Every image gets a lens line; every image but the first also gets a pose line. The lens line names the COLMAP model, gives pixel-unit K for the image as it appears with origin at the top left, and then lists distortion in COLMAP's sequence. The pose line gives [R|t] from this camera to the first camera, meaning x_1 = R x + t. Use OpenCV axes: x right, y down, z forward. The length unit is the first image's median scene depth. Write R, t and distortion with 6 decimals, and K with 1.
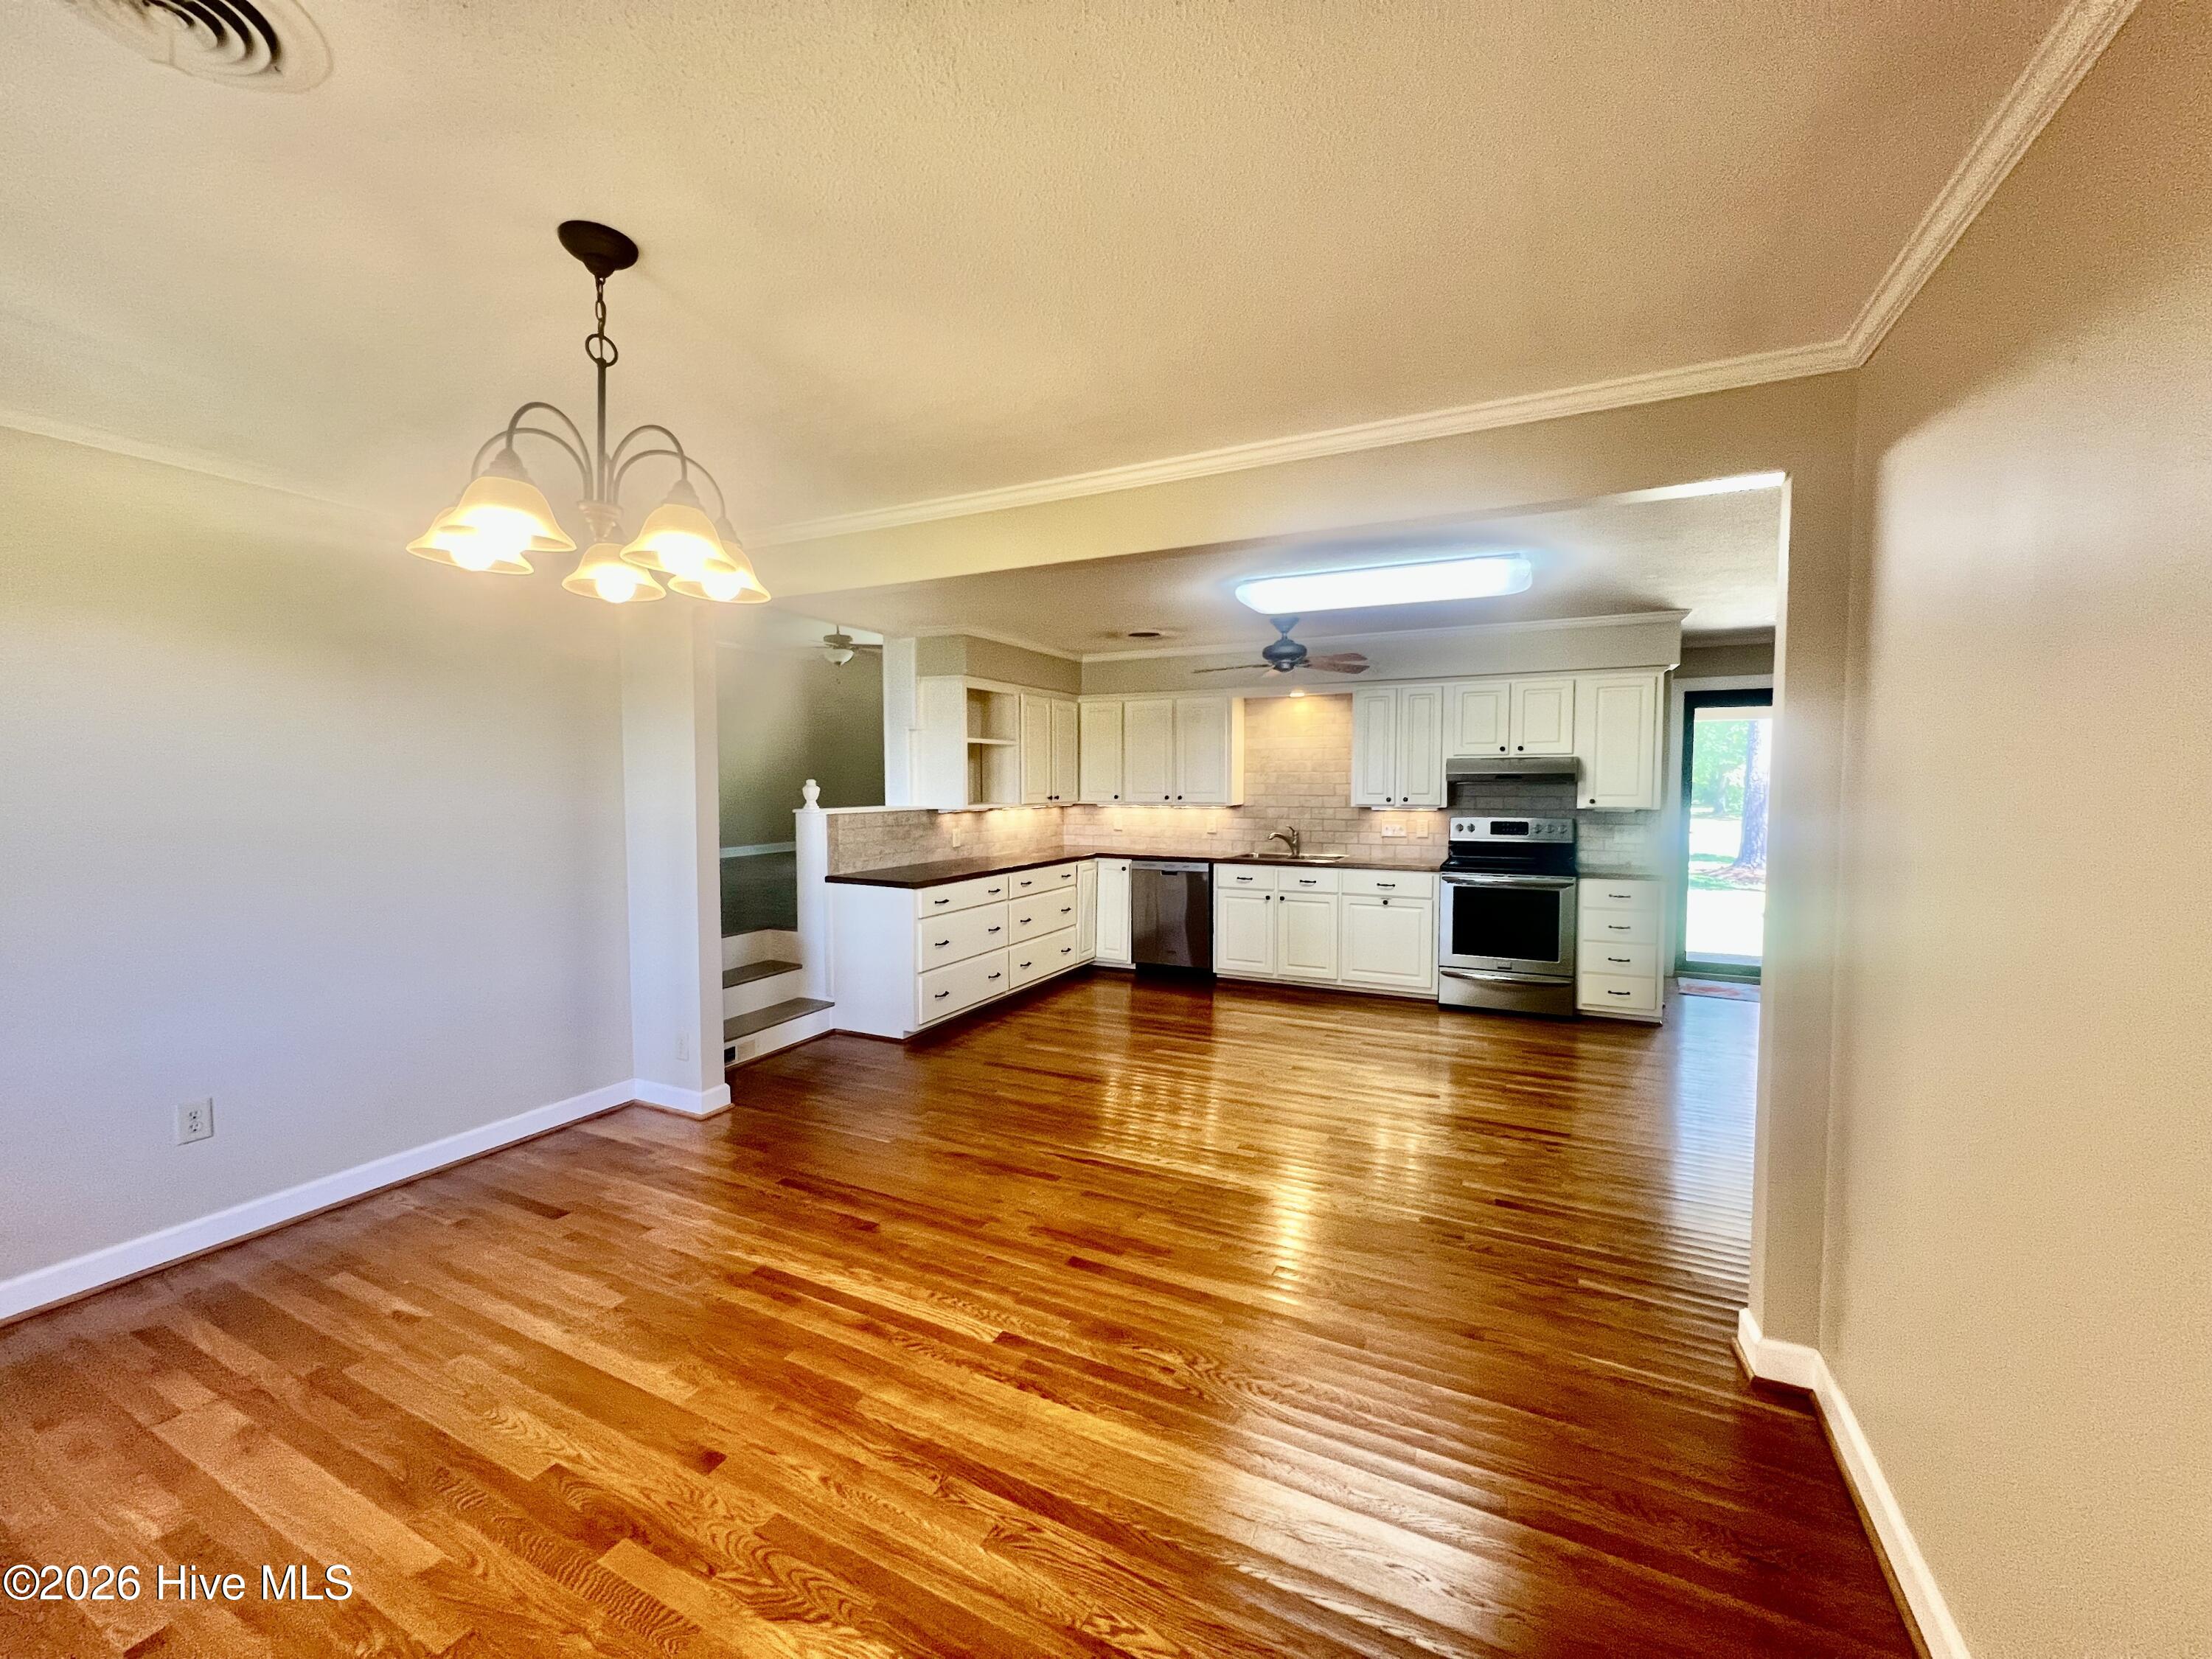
lens RADIAL K [[882.3, 0, 1104.3], [0, 882.3, 825.2], [0, 0, 1]] dist [-0.003826, 0.001093]
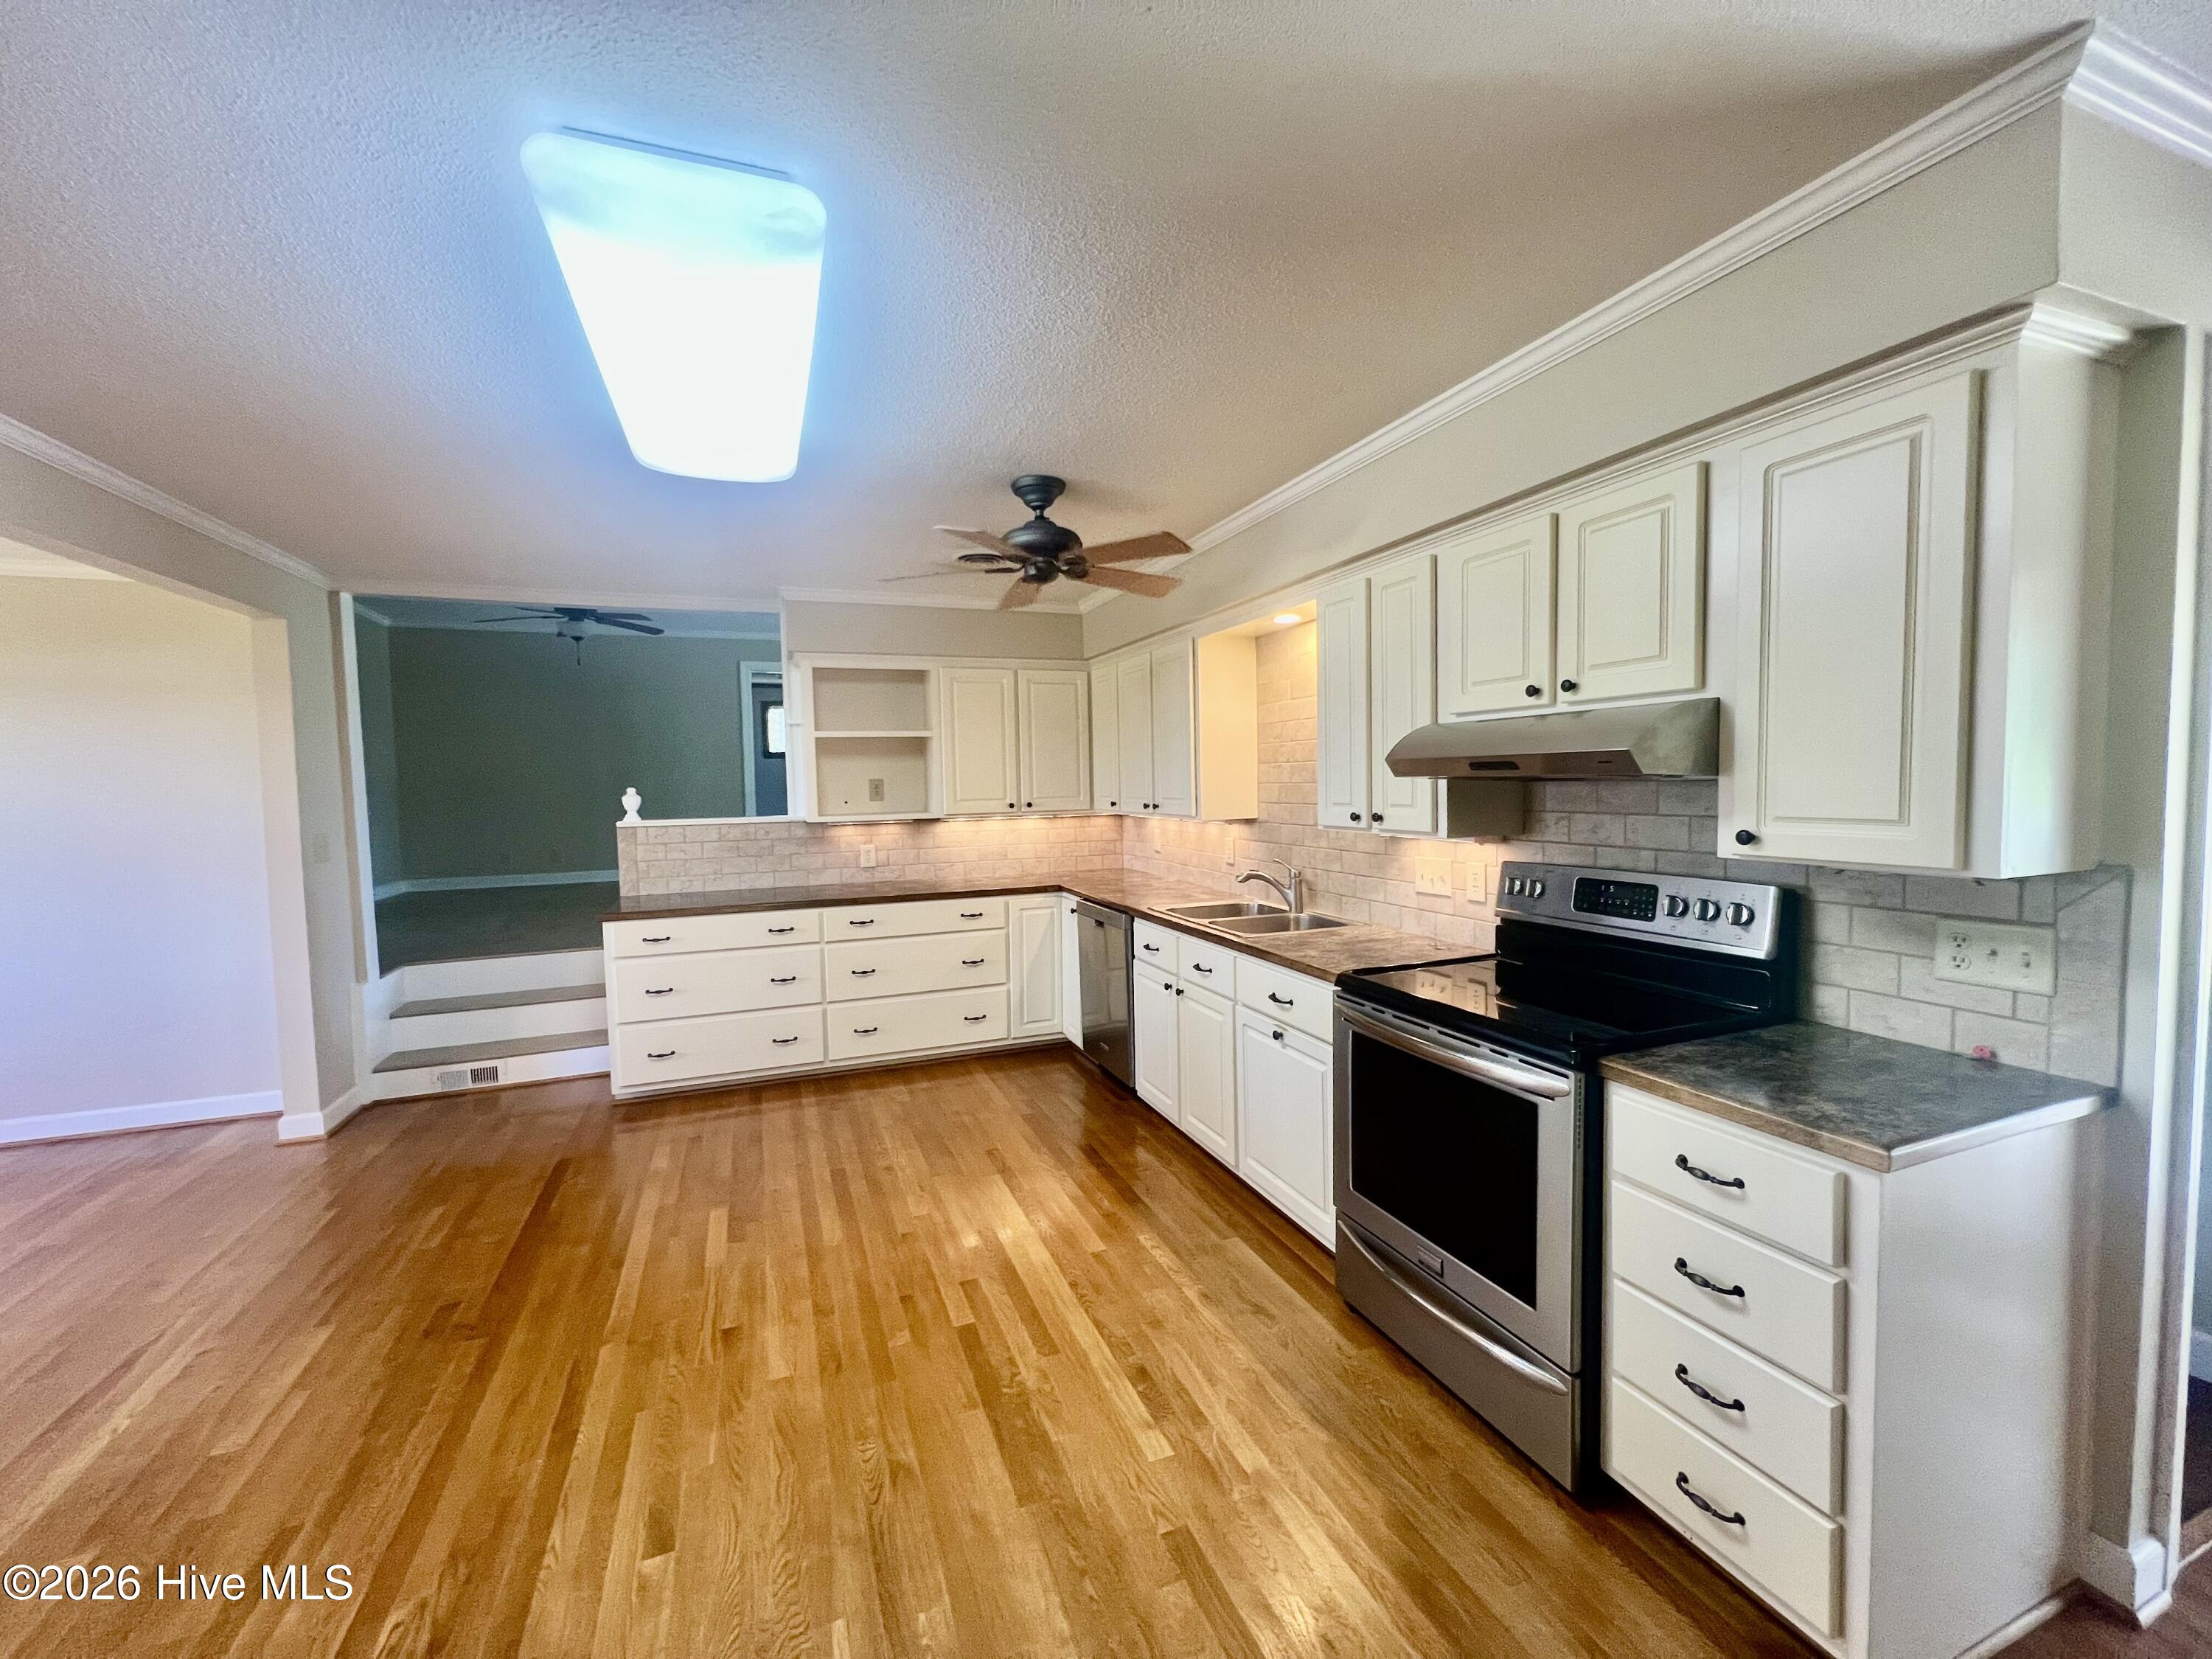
lens RADIAL K [[882.3, 0, 1103.0], [0, 882.3, 830.5], [0, 0, 1]] dist [-0.003826, 0.001093]
pose [[0.740859, 0.026152, -0.671151, 0.587888], [-0.016933, 0.999651, 0.020260, -0.031947], [0.671447, -0.003645, 0.741043, 0.609890]]
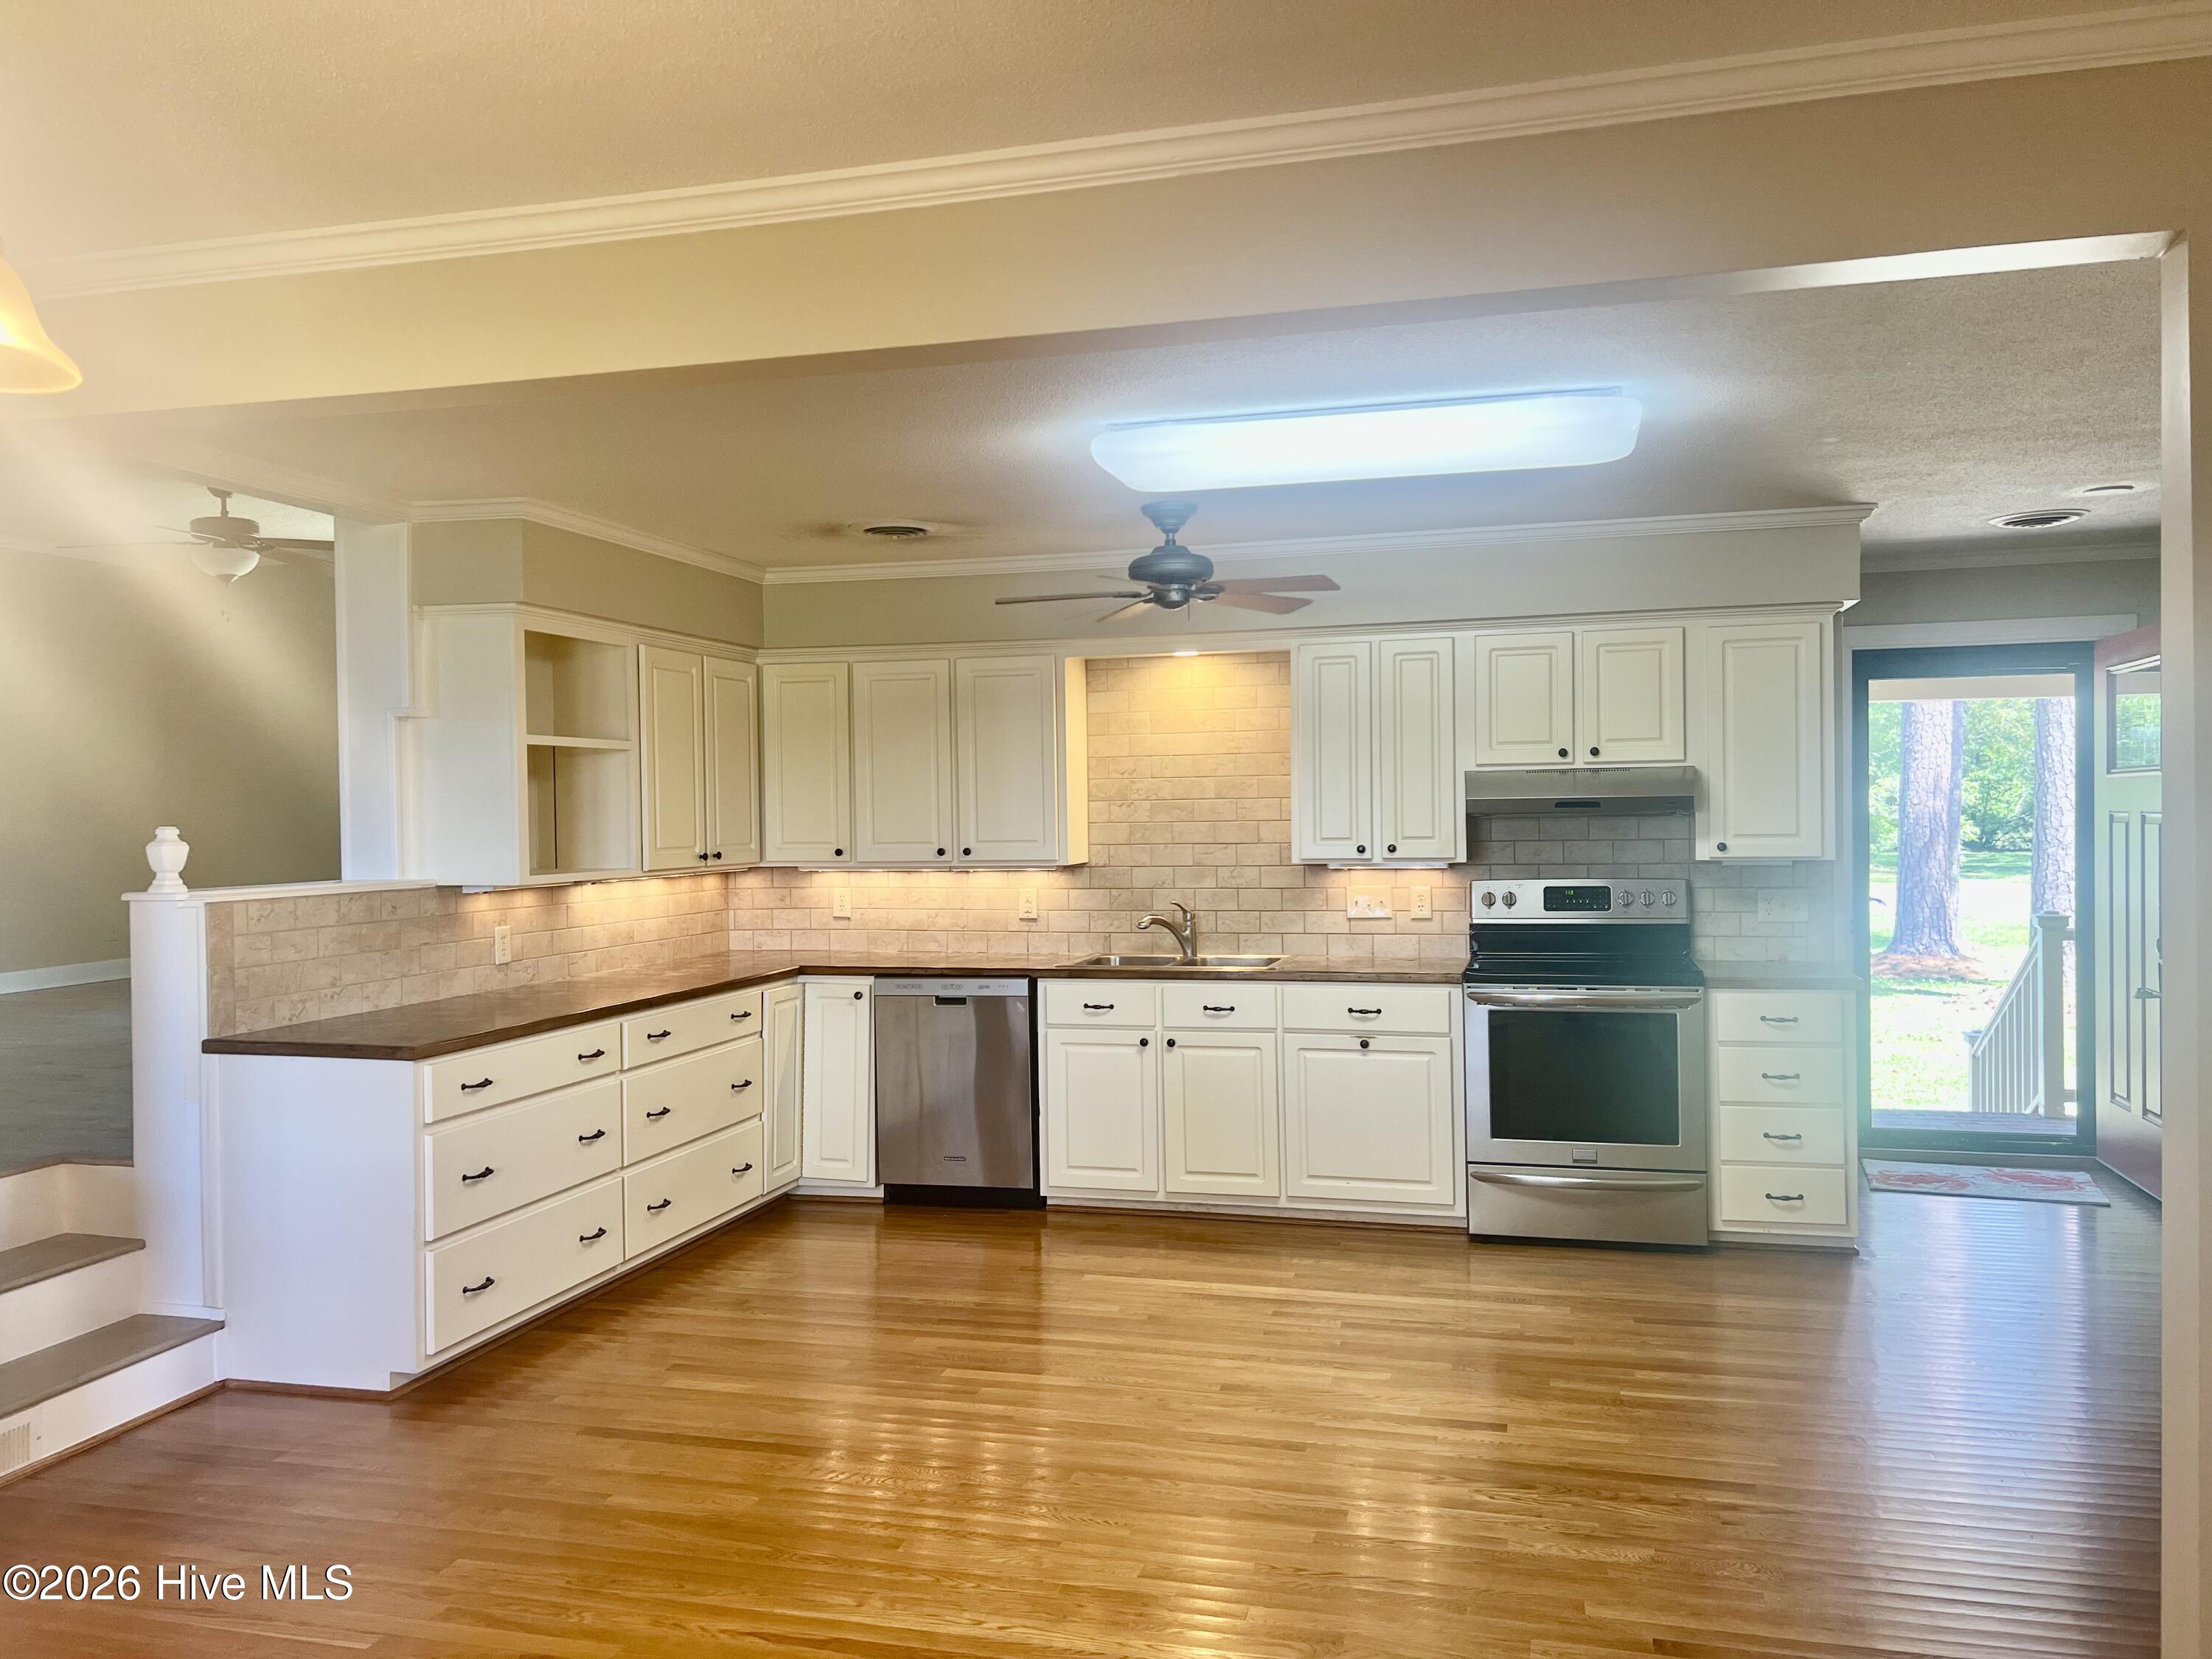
lens RADIAL K [[1669.6, 0, 1106.9], [0, 1669.6, 819.4], [0, 0, 1]] dist [0.050276, -0.033417]
pose [[0.980745, -0.012841, 0.194872, -0.025545], [0.022450, 0.998634, -0.047178, -0.003429], [-0.194000, 0.050645, 0.979693, 0.047436]]
